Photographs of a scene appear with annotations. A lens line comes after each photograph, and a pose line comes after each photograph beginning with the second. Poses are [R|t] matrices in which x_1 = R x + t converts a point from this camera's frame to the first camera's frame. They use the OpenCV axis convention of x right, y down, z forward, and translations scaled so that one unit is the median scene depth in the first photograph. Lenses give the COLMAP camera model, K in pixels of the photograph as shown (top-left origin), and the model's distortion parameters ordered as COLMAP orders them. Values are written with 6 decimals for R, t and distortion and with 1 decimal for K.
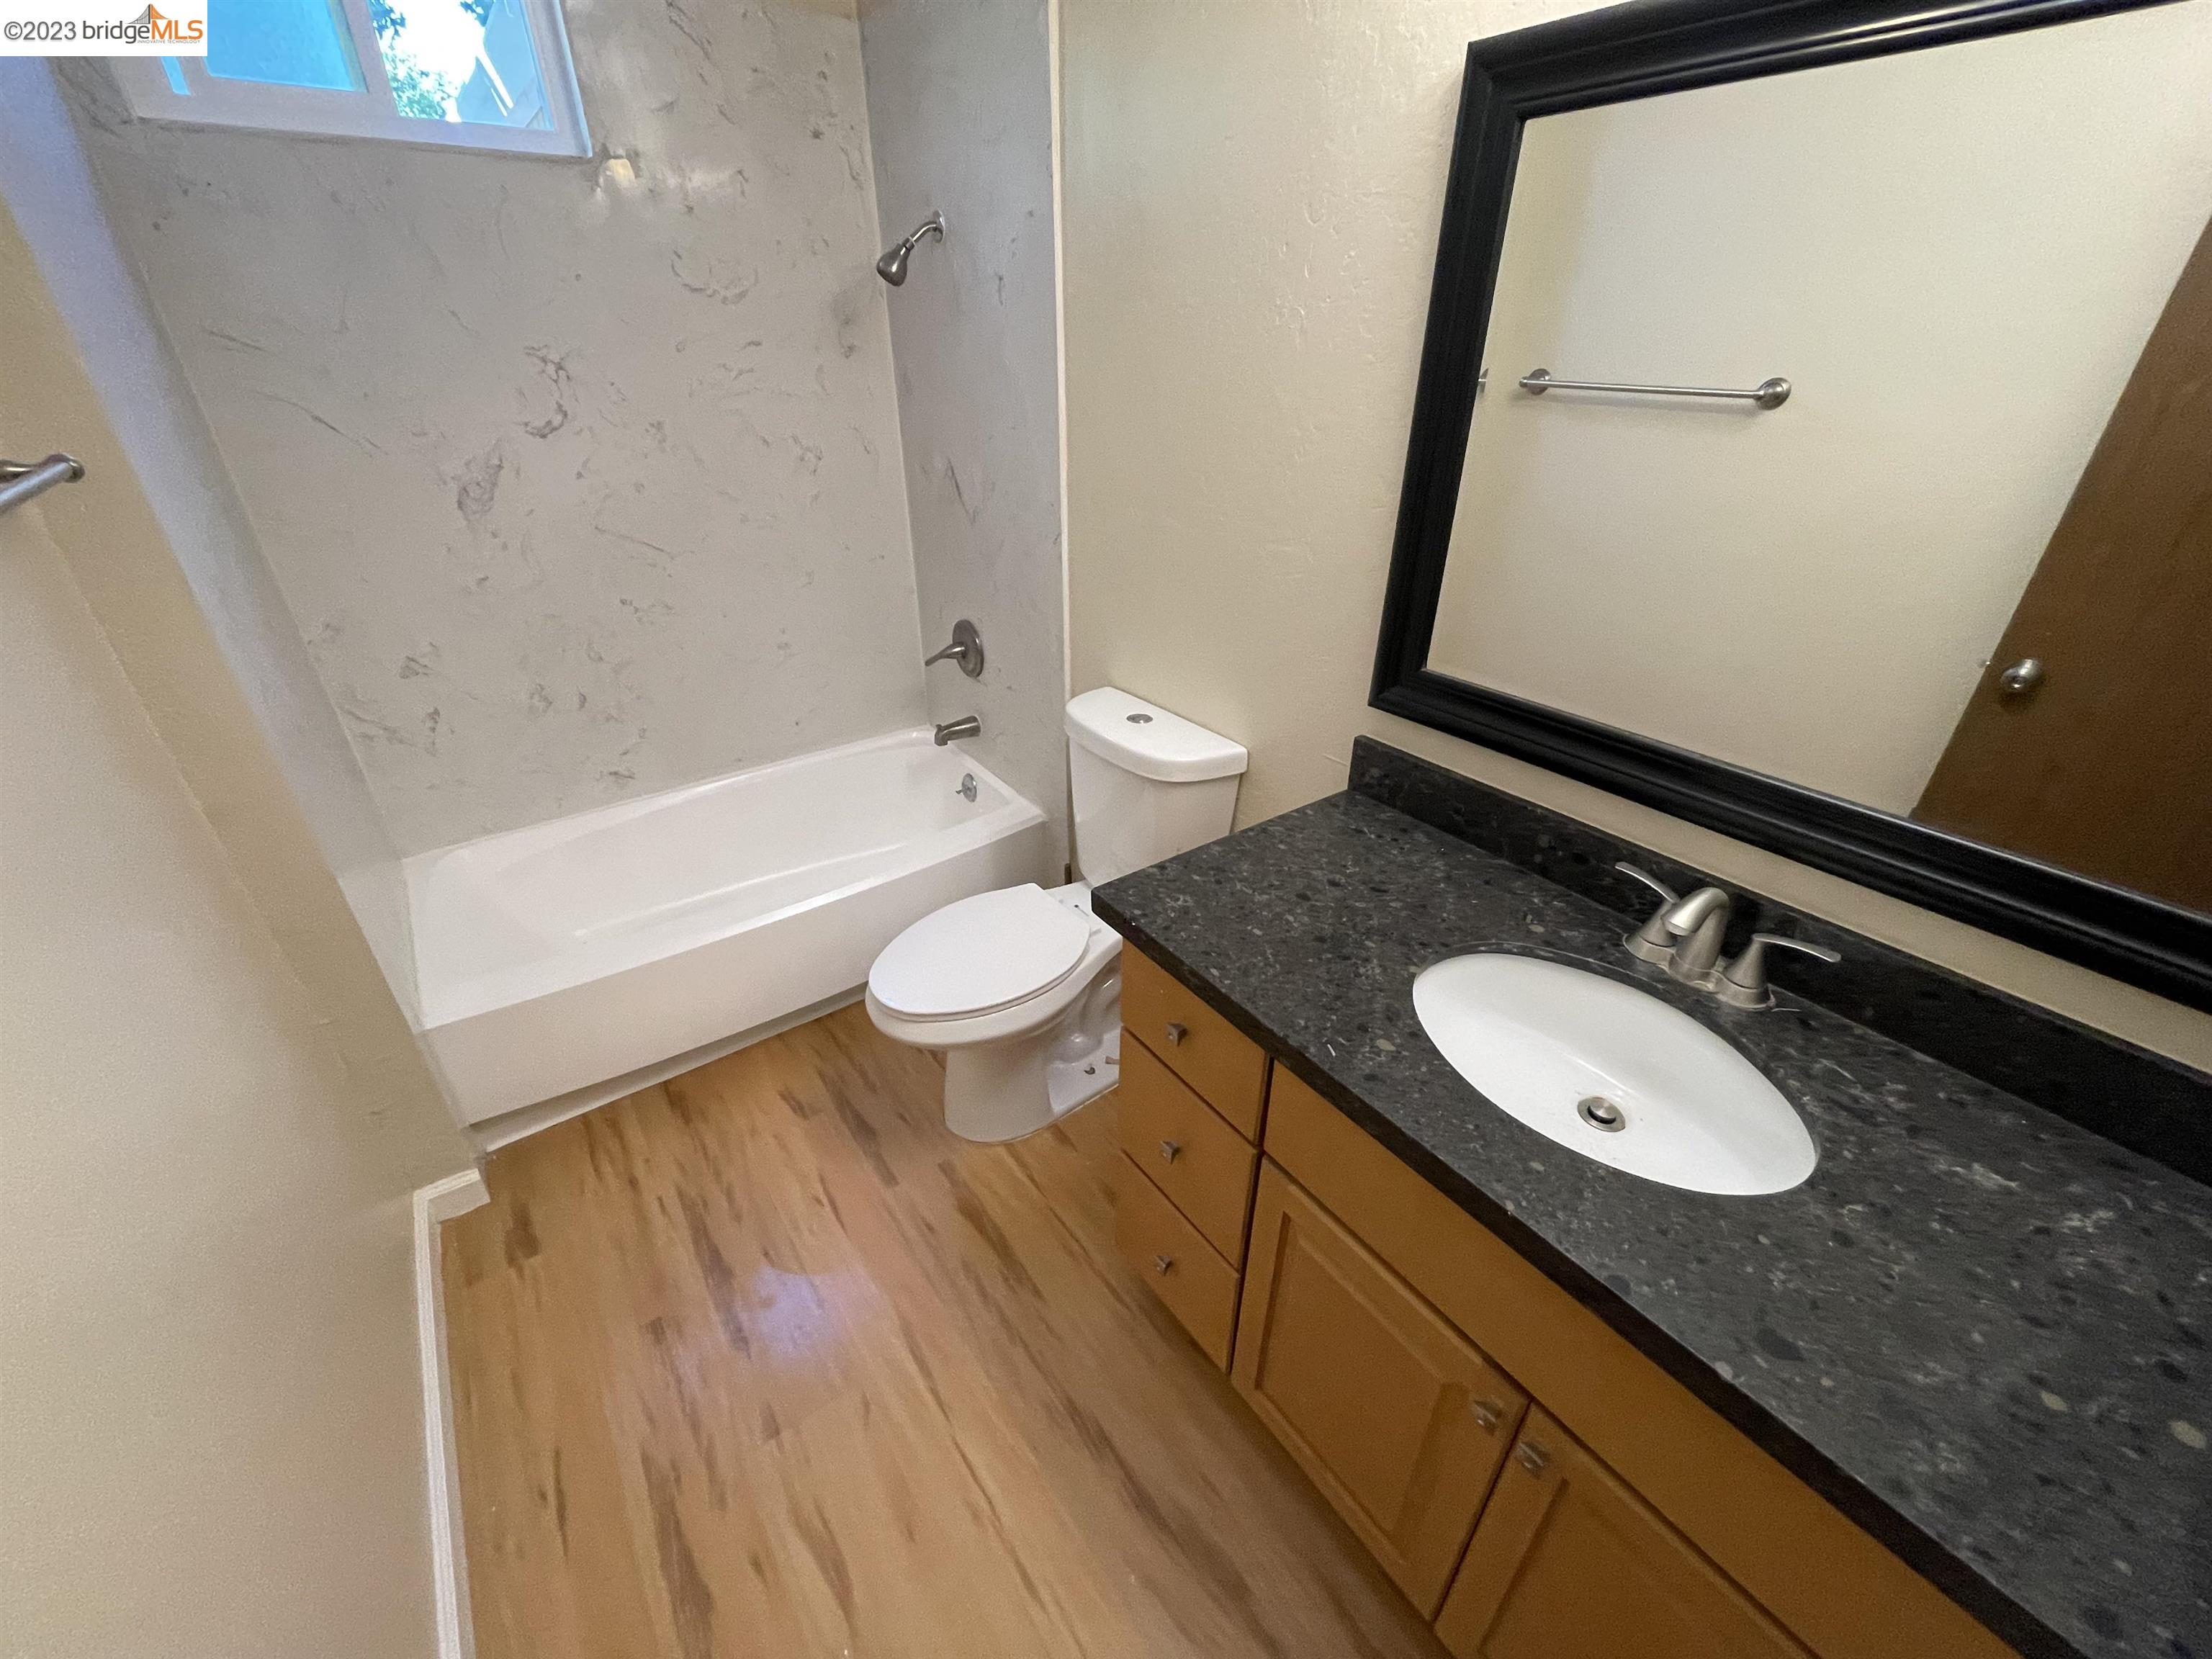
lens RADIAL K [[891.5, 0, 1095.2], [0, 891.5, 816.3], [0, 0, 1]] dist [-0.001991, 0.001016]
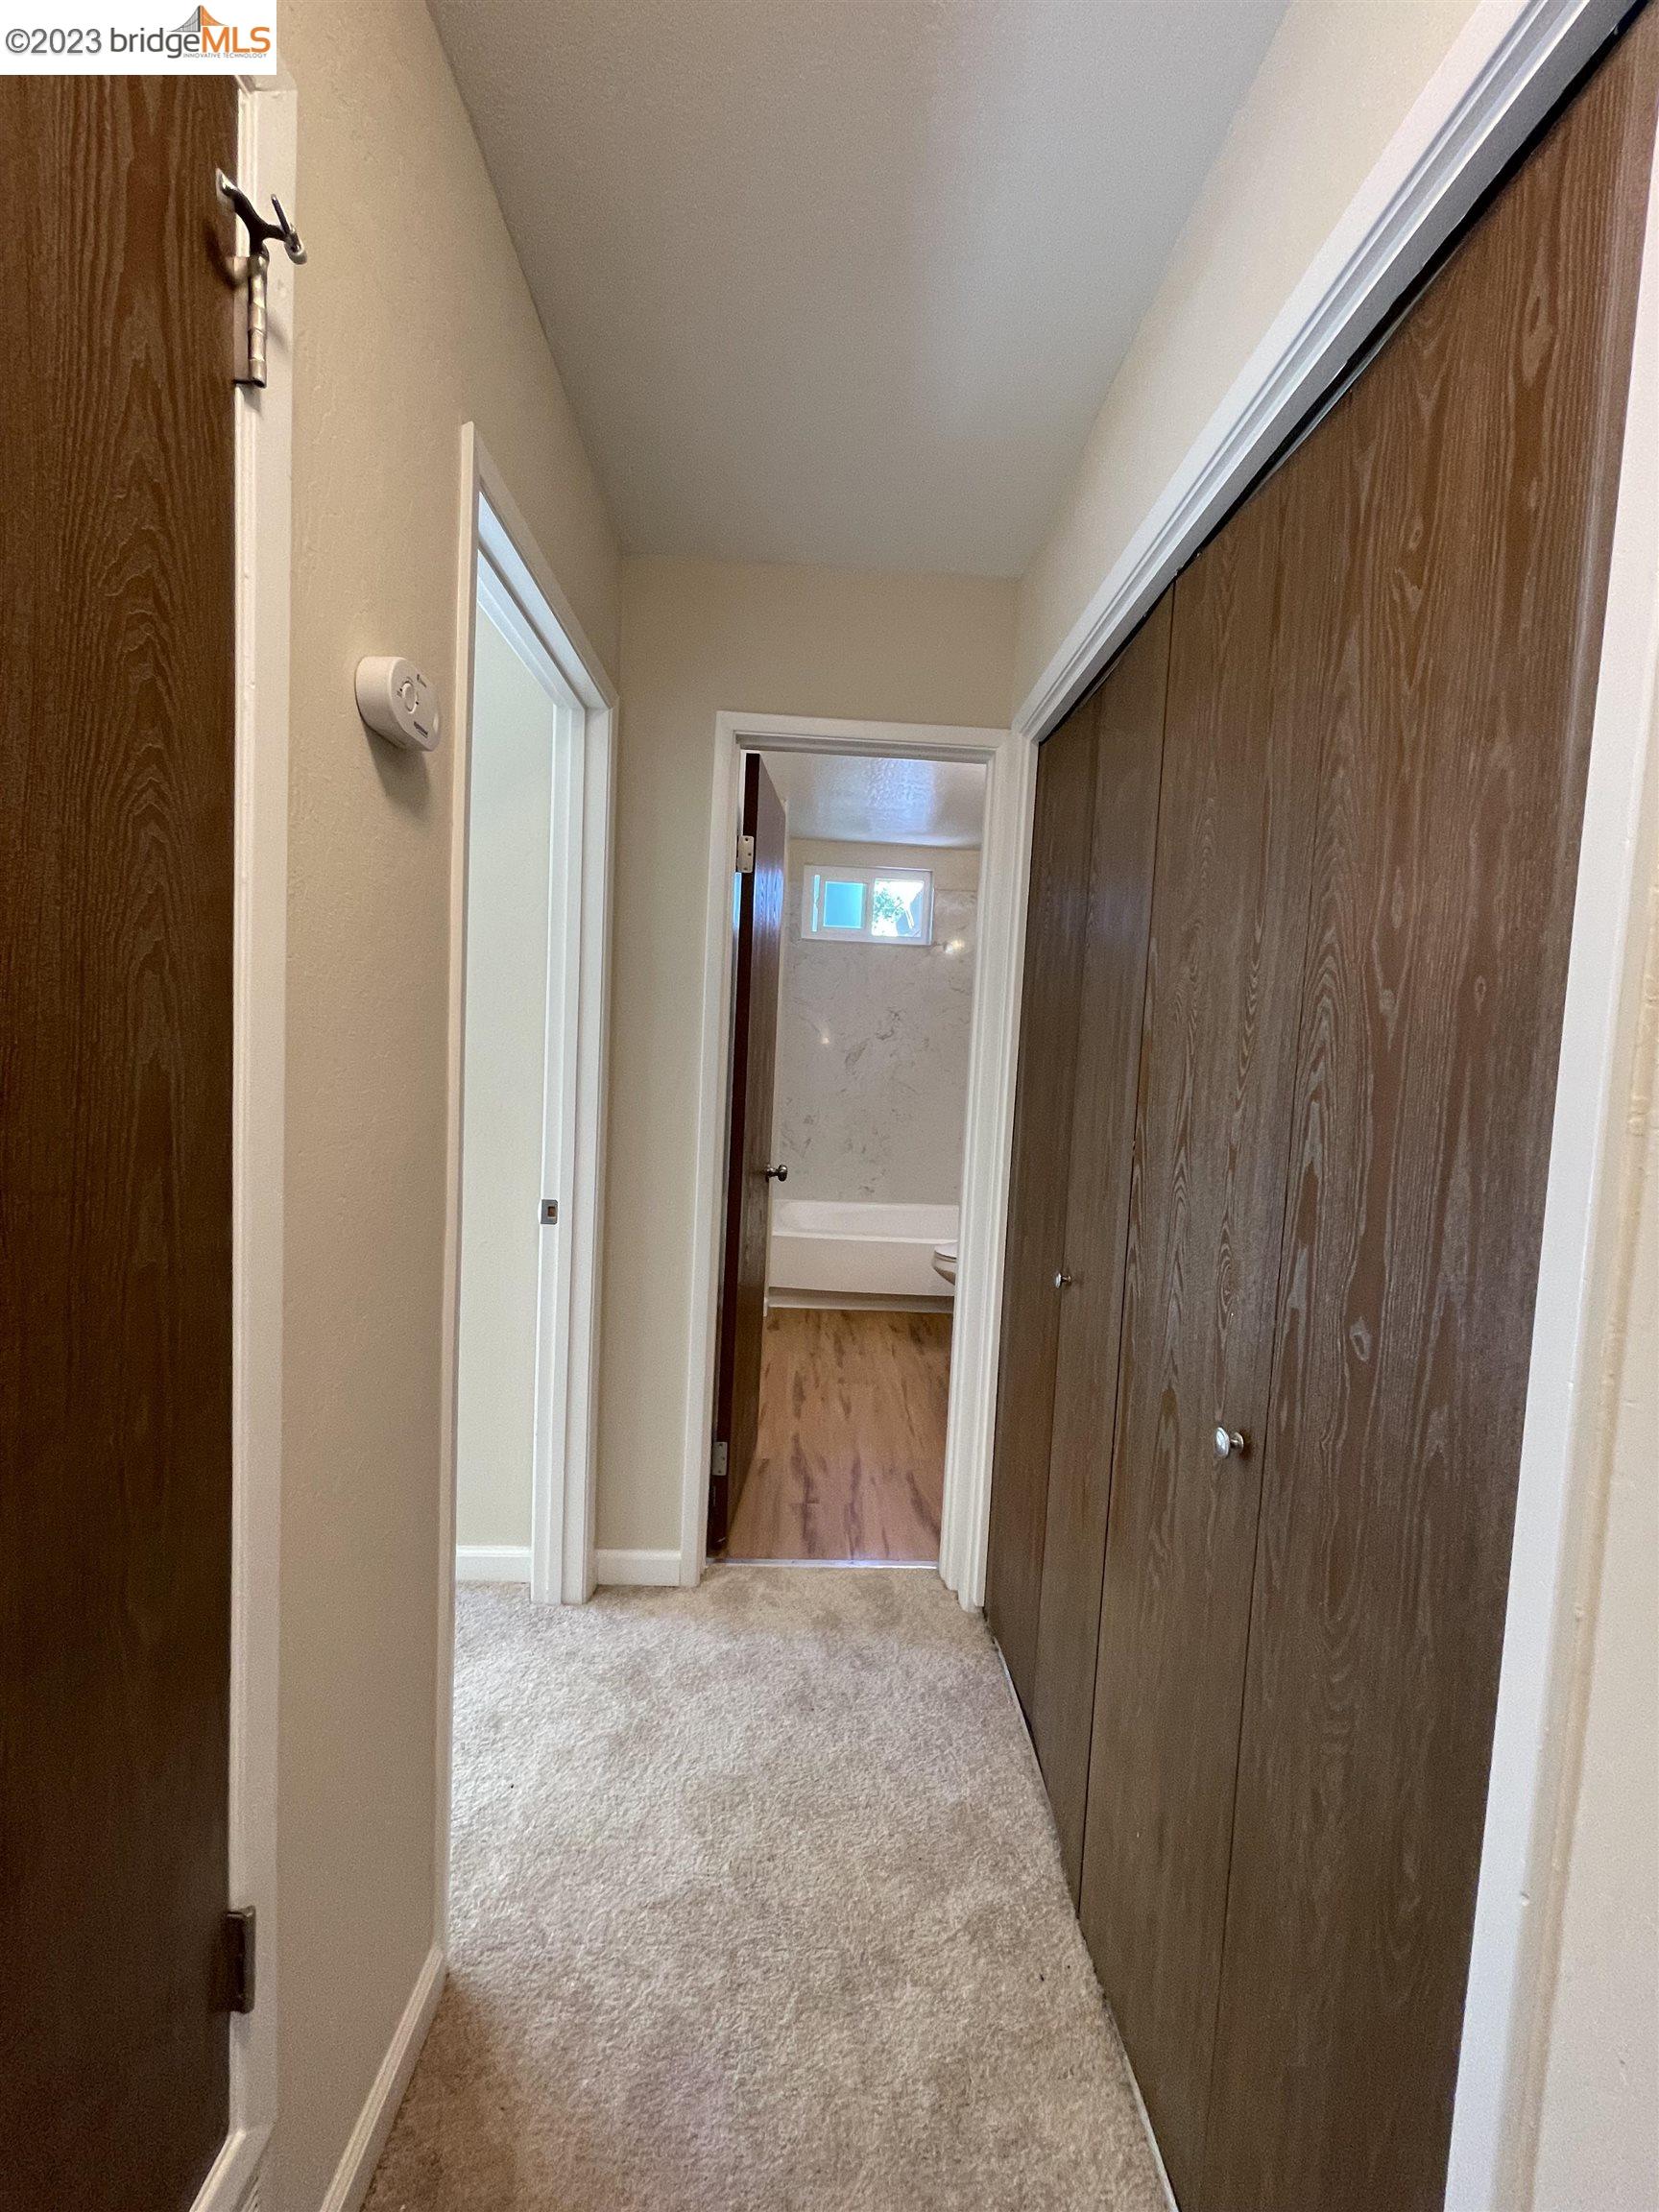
lens RADIAL K [[891.5, 0, 831.9], [0, 891.5, 1096.8], [0, 0, 1]] dist [-0.001991, 0.001016]
pose [[0.827281, 0.074559, -0.556818, 0.718649], [-0.312097, 0.885129, -0.345171, 0.673964], [0.467120, 0.459335, 0.755520, -0.946852]]
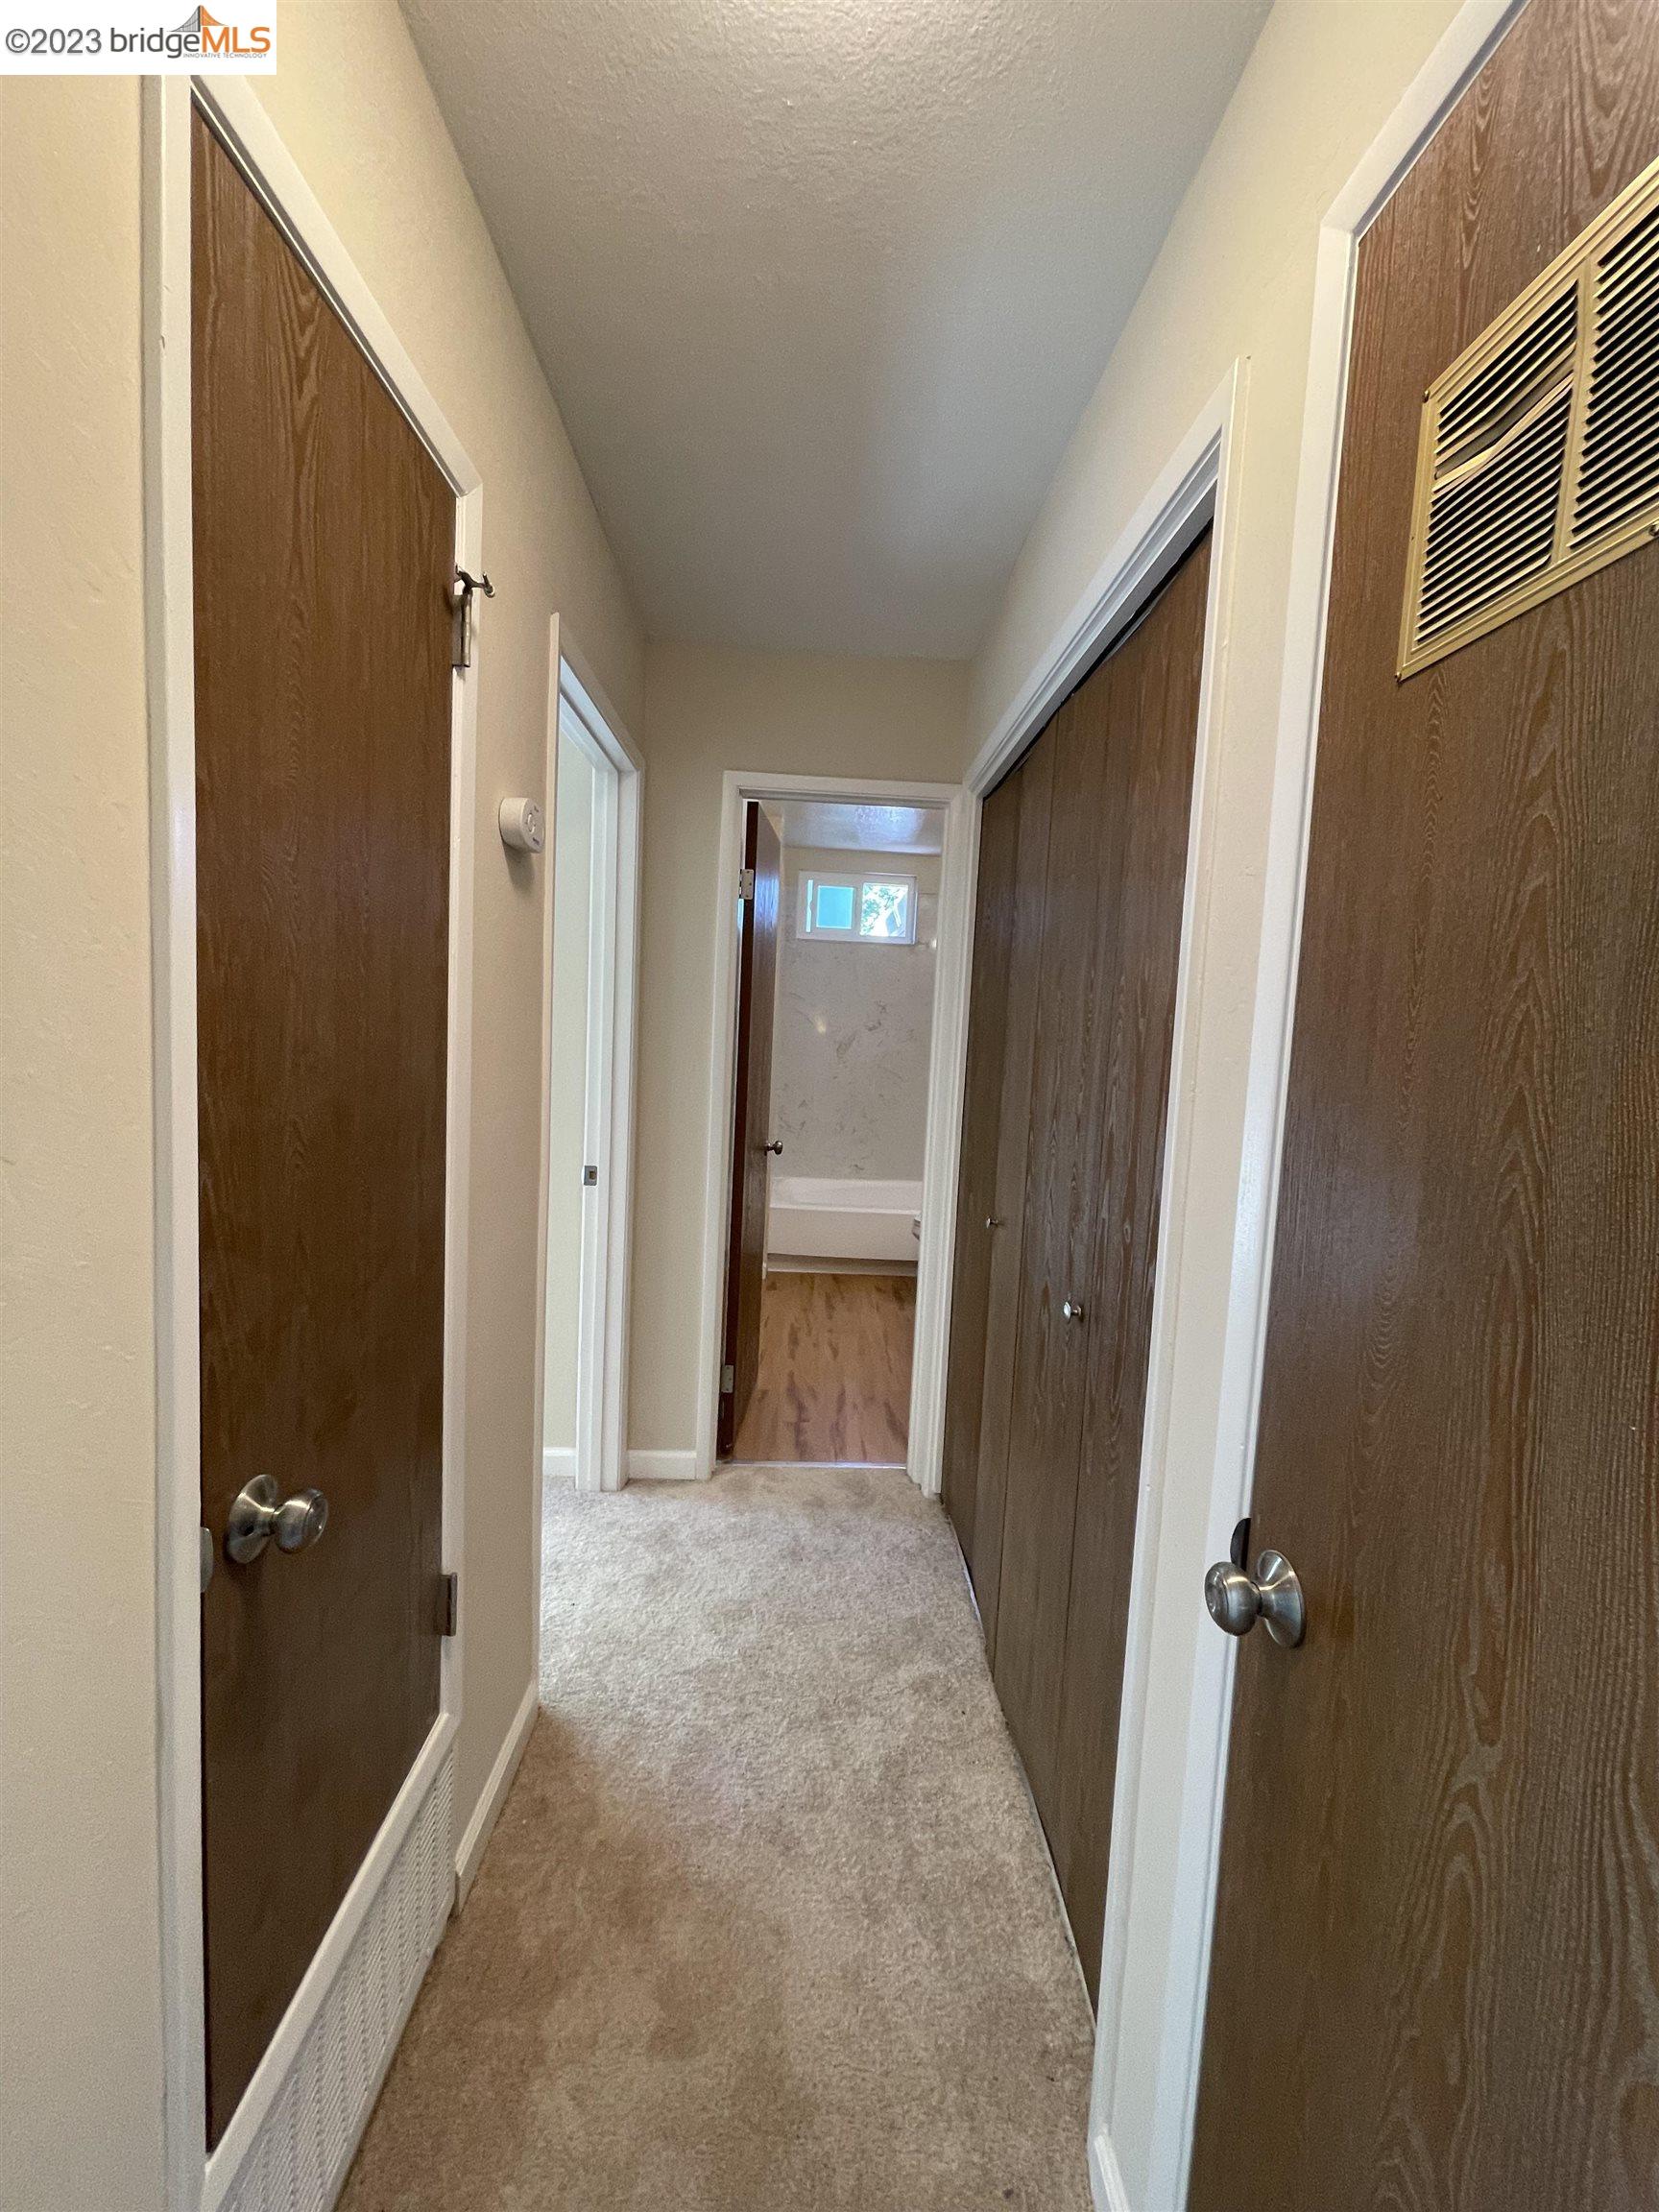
lens RADIAL K [[891.5, 0, 832.0], [0, 891.5, 1101.1], [0, 0, 1]] dist [-0.001991, 0.001016]
pose [[0.828476, 0.085008, -0.553535, 0.885633], [-0.310542, 0.892265, -0.327760, 0.760984], [0.466038, 0.443437, 0.765619, -1.141513]]
